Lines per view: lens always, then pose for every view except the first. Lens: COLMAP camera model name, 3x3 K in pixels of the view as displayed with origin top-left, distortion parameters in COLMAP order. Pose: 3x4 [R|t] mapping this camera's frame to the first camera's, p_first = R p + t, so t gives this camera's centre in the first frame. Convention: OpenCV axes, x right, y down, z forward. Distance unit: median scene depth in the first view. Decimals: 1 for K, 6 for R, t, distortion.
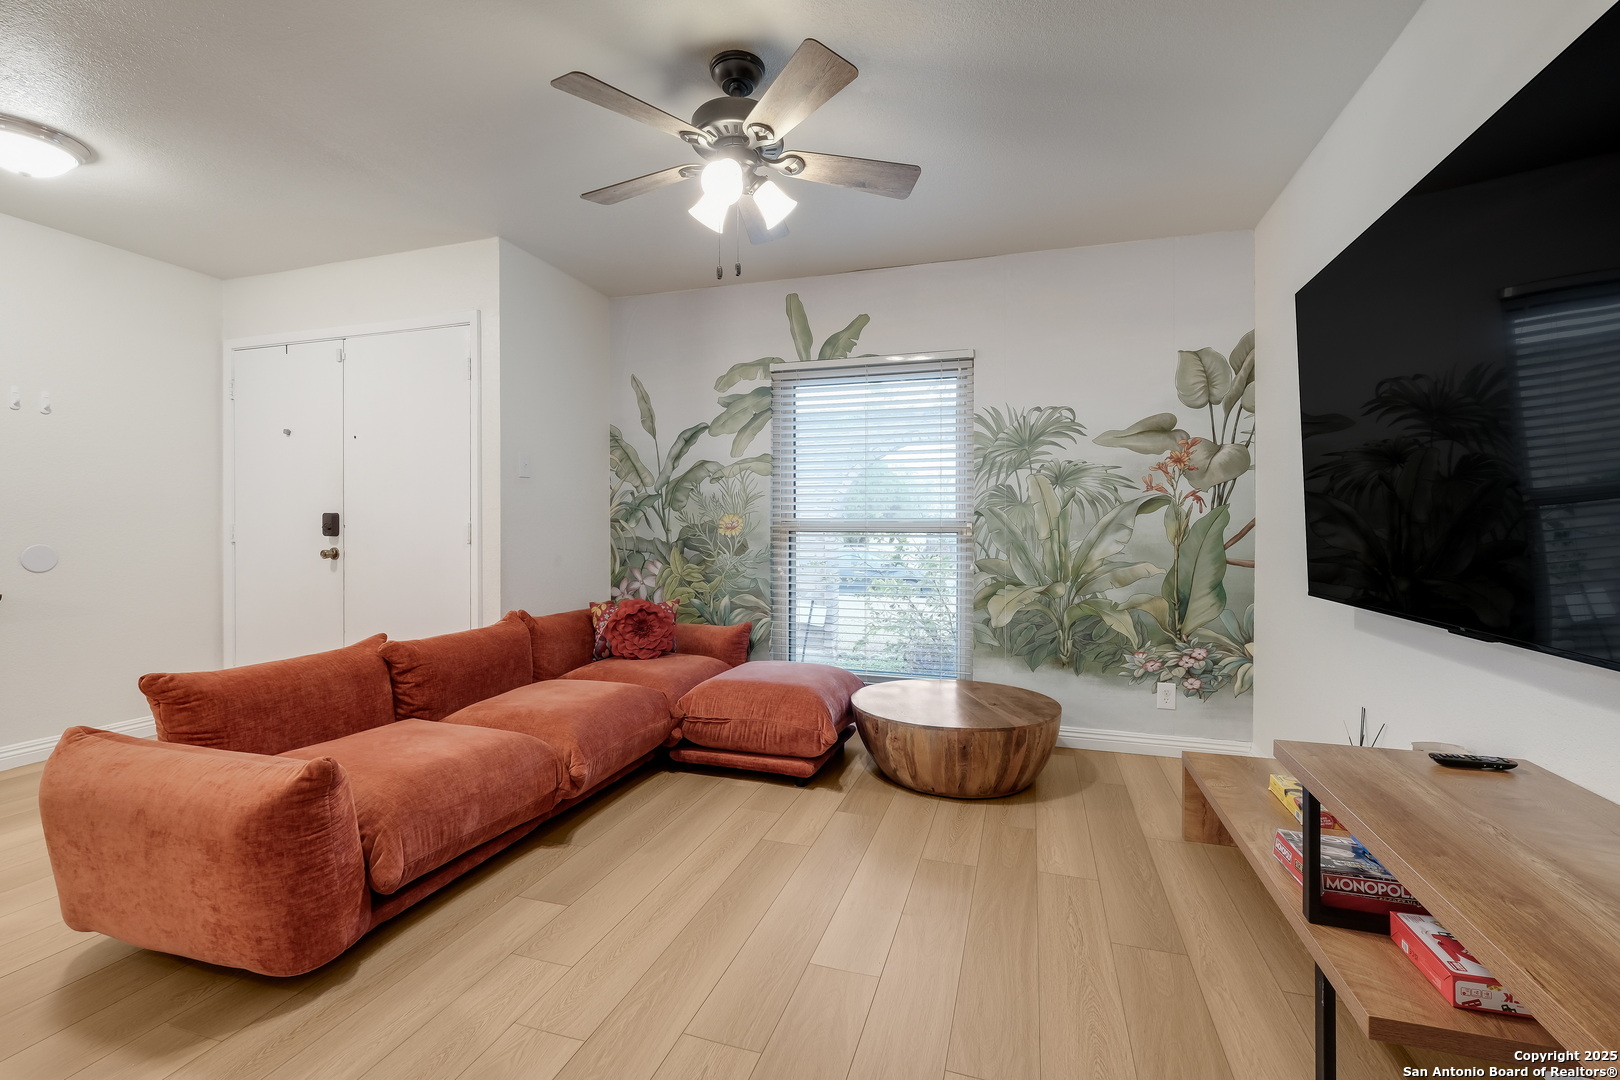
lens RADIAL K [[702.4, 0, 804.9], [0, 702.4, 531.1], [0, 0, 1]] dist [-0.002189, -0.000031]
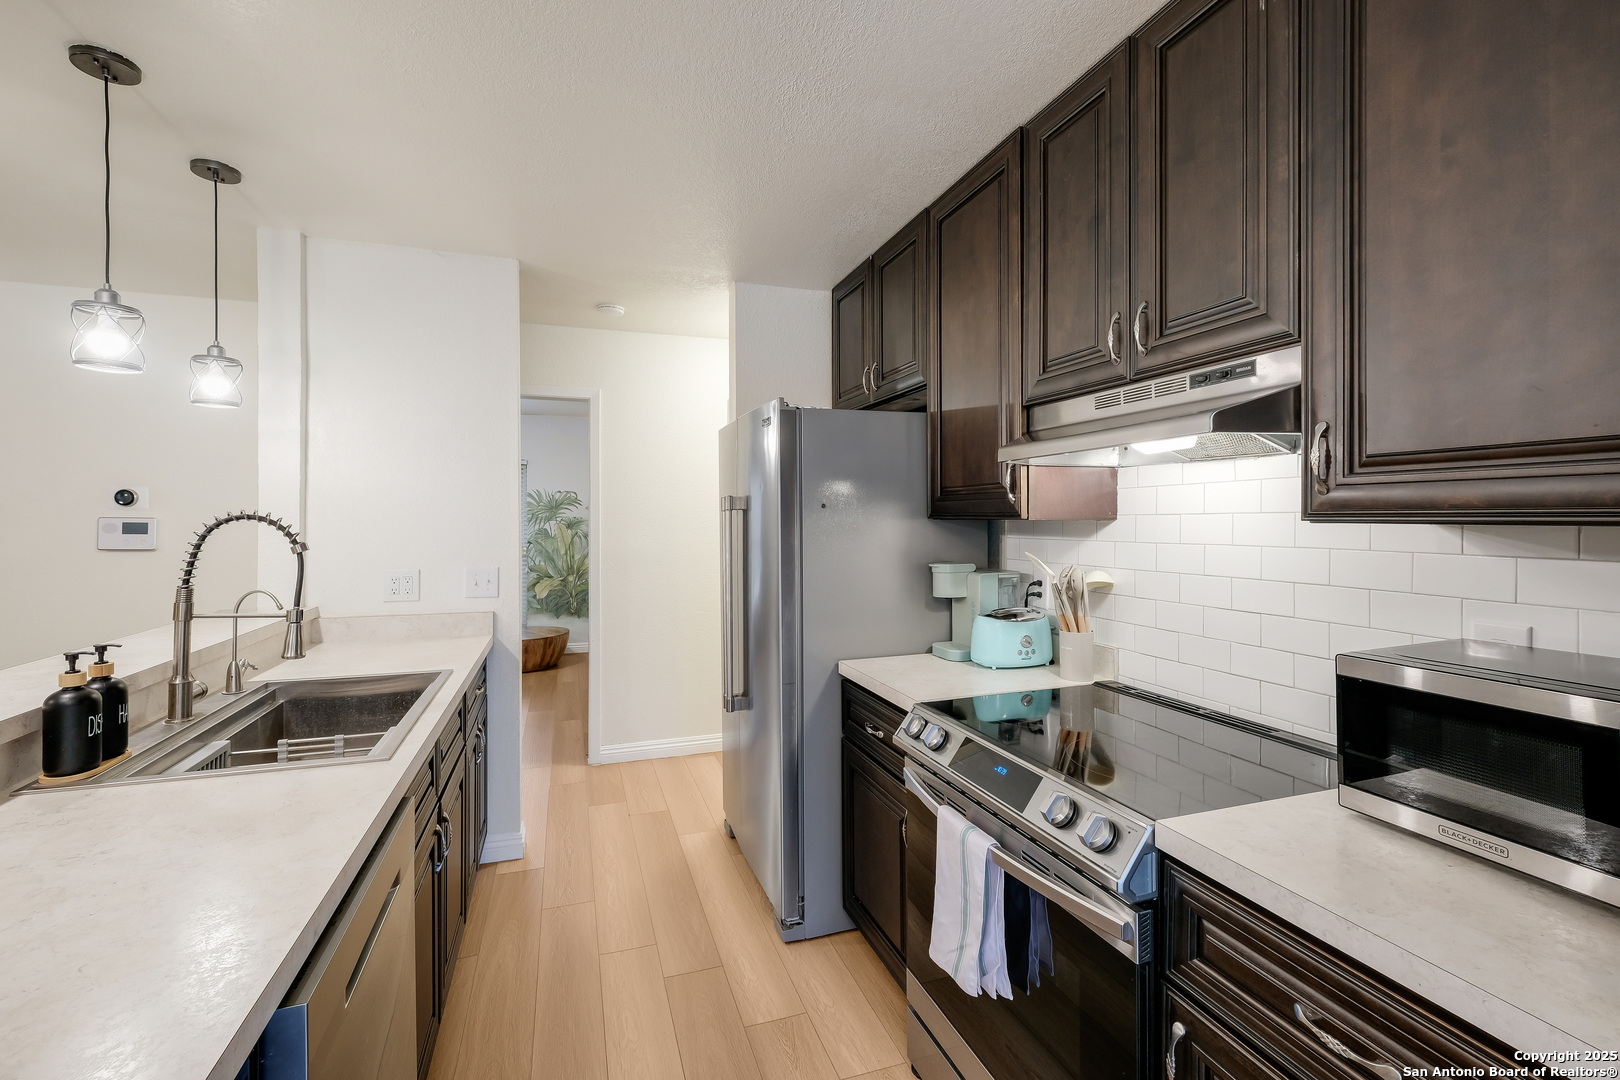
lens RADIAL K [[702.4, 0, 810.7], [0, 702.4, 526.0], [0, 0, 1]] dist [-0.002189, -0.000031]
pose [[0.801280, -0.006007, 0.598260, -0.313285], [0.005376, 0.999982, 0.002841, -0.074883], [-0.598266, 0.000939, 0.801297, -1.100535]]
